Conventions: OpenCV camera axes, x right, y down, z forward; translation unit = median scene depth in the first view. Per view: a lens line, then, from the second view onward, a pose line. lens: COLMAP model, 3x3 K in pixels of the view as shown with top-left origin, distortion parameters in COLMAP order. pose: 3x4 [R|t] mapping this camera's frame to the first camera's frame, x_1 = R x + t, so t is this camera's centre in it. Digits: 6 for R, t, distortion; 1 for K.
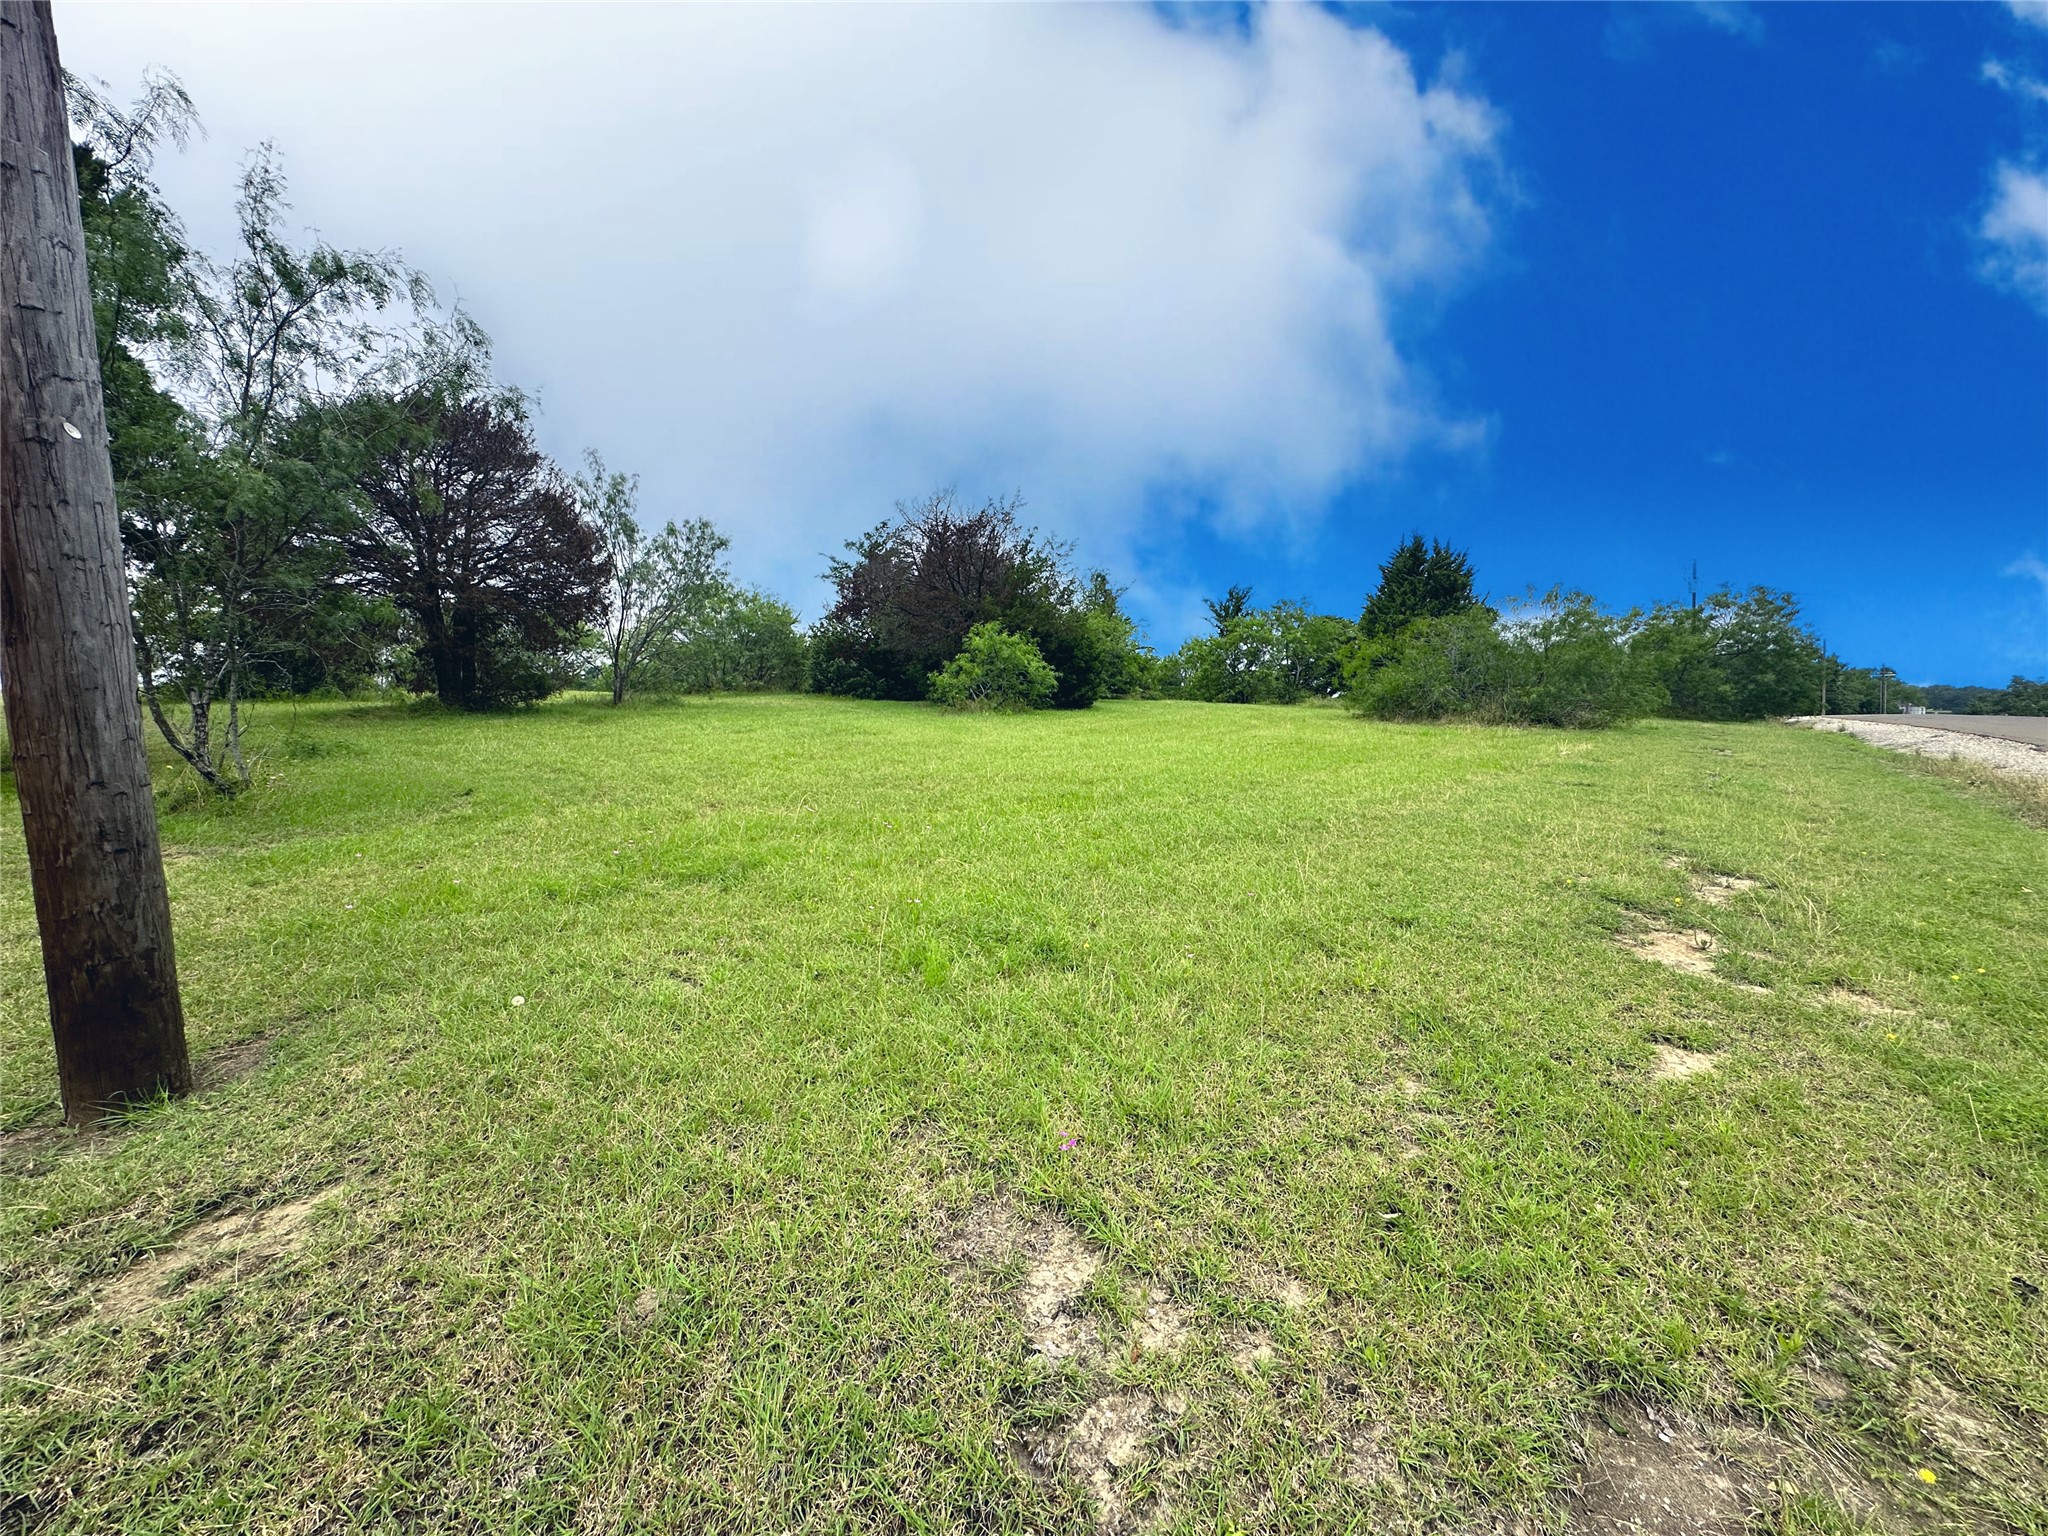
lens RADIAL K [[816.6, 0, 1021.1], [0, 816.6, 770.1], [0, 0, 1]] dist [-0.005179, 0.001247]
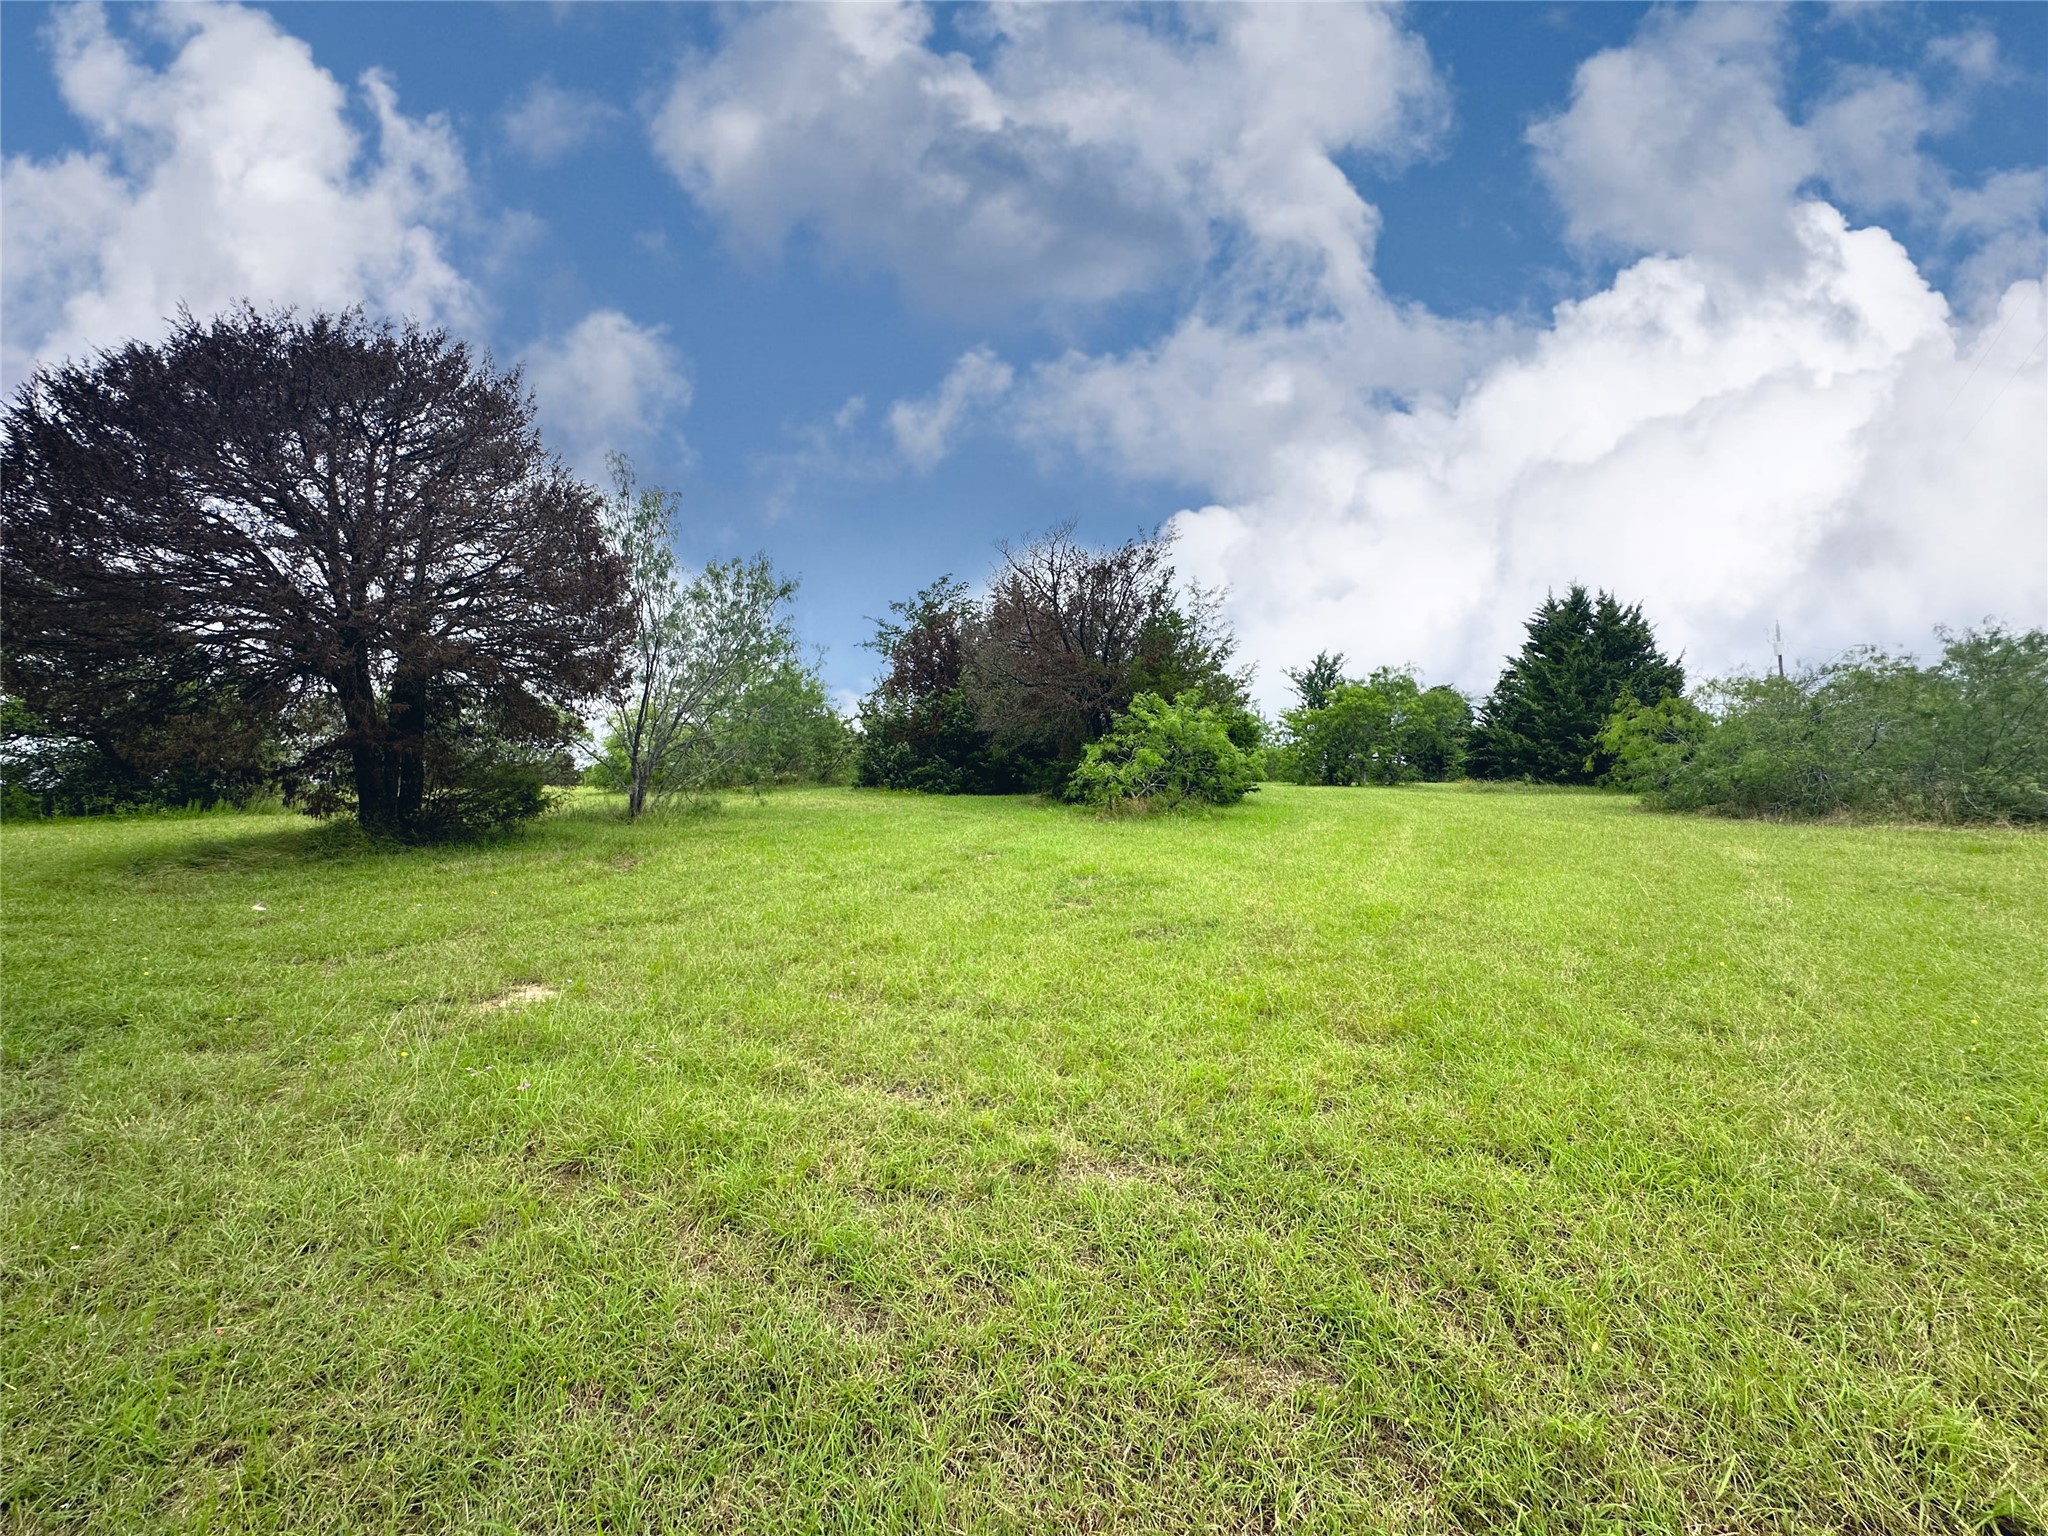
lens RADIAL K [[816.6, 0, 1023.1], [0, 816.6, 773.0], [0, 0, 1]] dist [-0.005179, 0.001247]
pose [[0.998826, -0.019967, 0.044136, -1.284527], [0.023947, 0.995510, -0.091576, -0.299284], [-0.042109, 0.092525, 0.994820, 1.939424]]
